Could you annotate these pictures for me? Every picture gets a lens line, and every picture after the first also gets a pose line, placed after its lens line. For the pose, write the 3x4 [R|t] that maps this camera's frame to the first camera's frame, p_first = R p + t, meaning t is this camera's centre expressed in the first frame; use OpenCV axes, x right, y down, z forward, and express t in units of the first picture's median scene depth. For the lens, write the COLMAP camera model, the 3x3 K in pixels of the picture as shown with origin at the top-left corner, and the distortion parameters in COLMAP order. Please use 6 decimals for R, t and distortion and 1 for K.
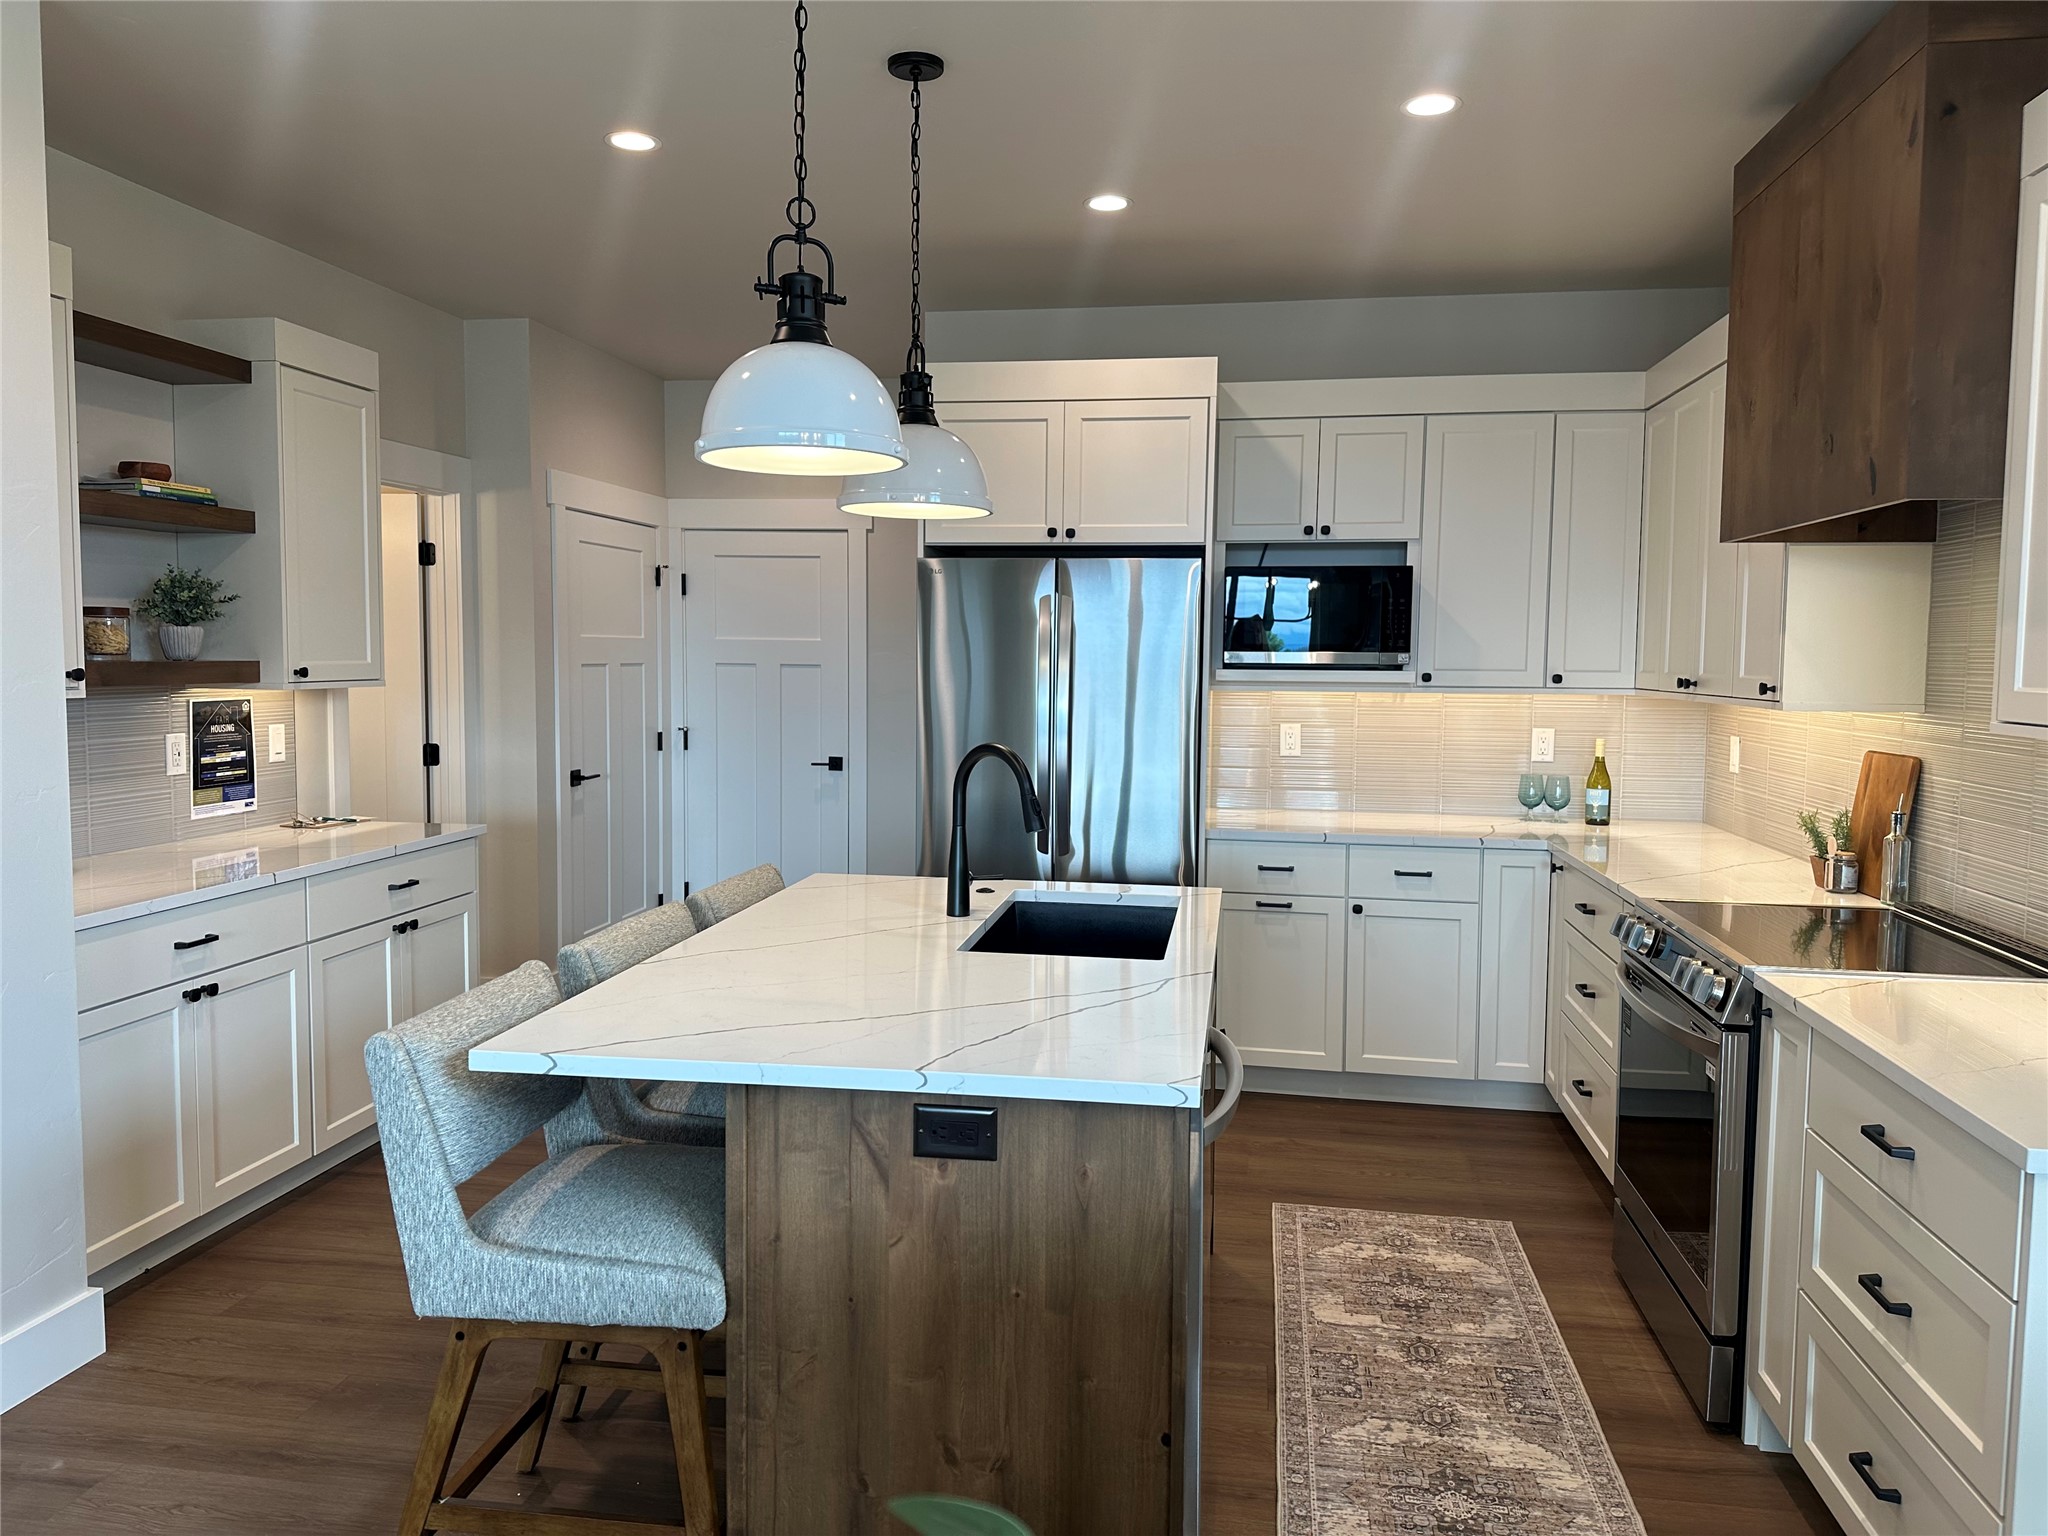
lens RADIAL K [[1434.9, 0, 1009.8], [0, 1434.9, 757.6], [0, 0, 1]] dist [0.031054, -0.036911]
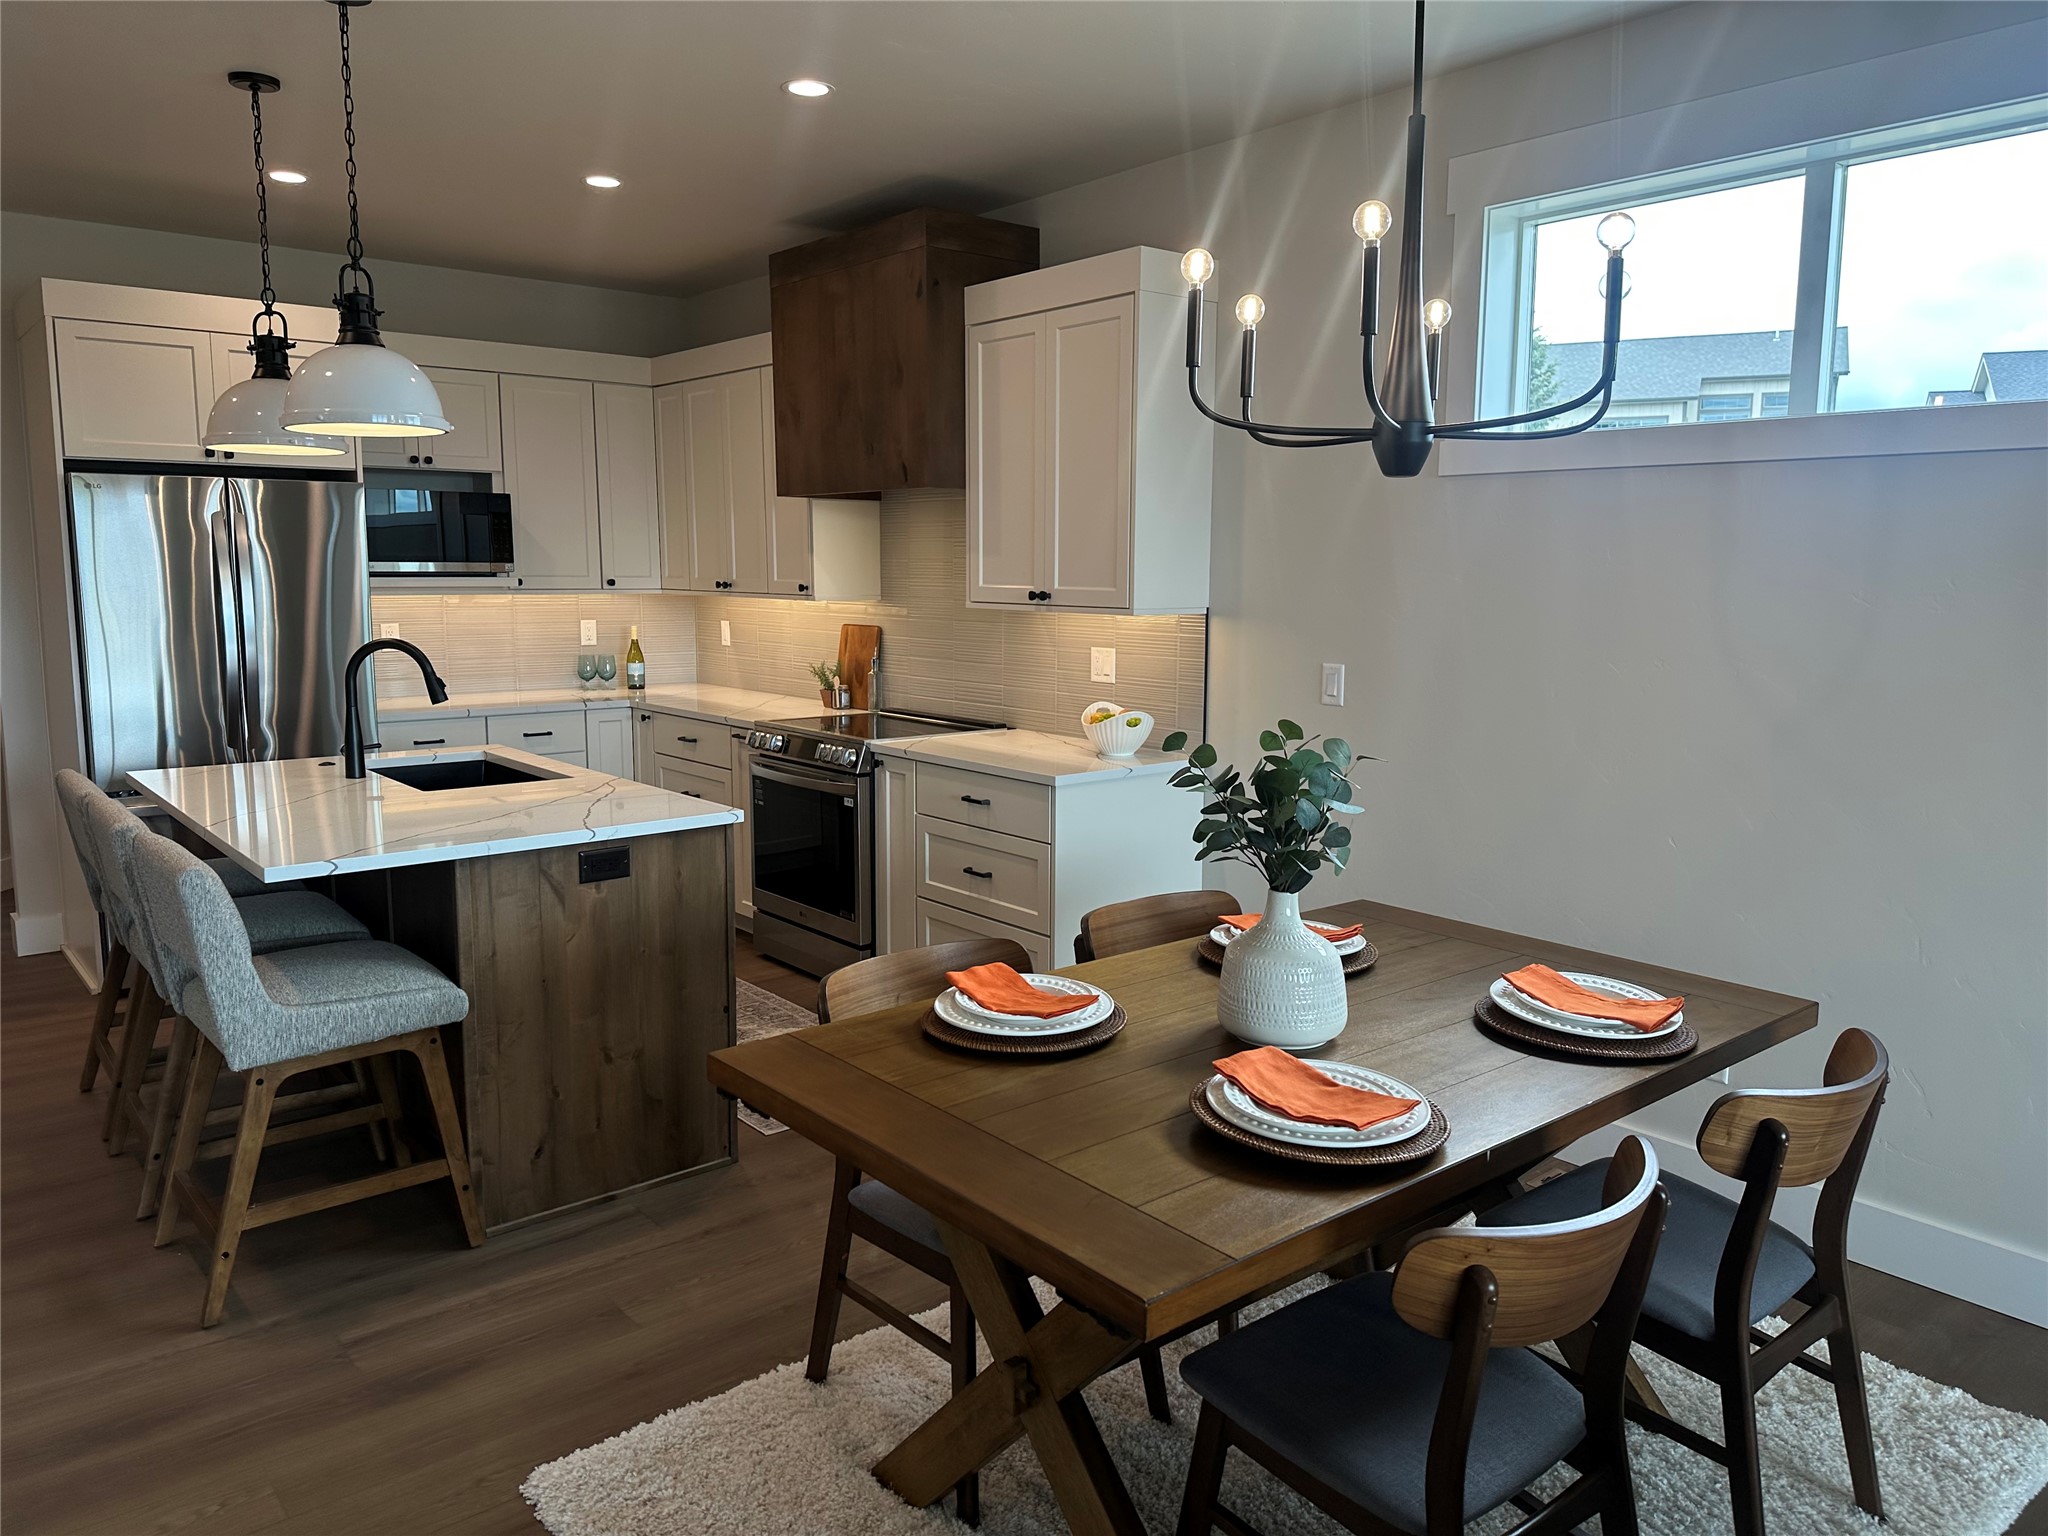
lens RADIAL K [[1434.9, 0, 1027.3], [0, 1434.9, 773.6], [0, 0, 1]] dist [0.031054, -0.036911]
pose [[0.658178, -0.113928, 0.744192, -0.810386], [0.053549, 0.993064, 0.104668, 0.007274], [-0.750955, -0.029039, 0.659714, -0.399016]]
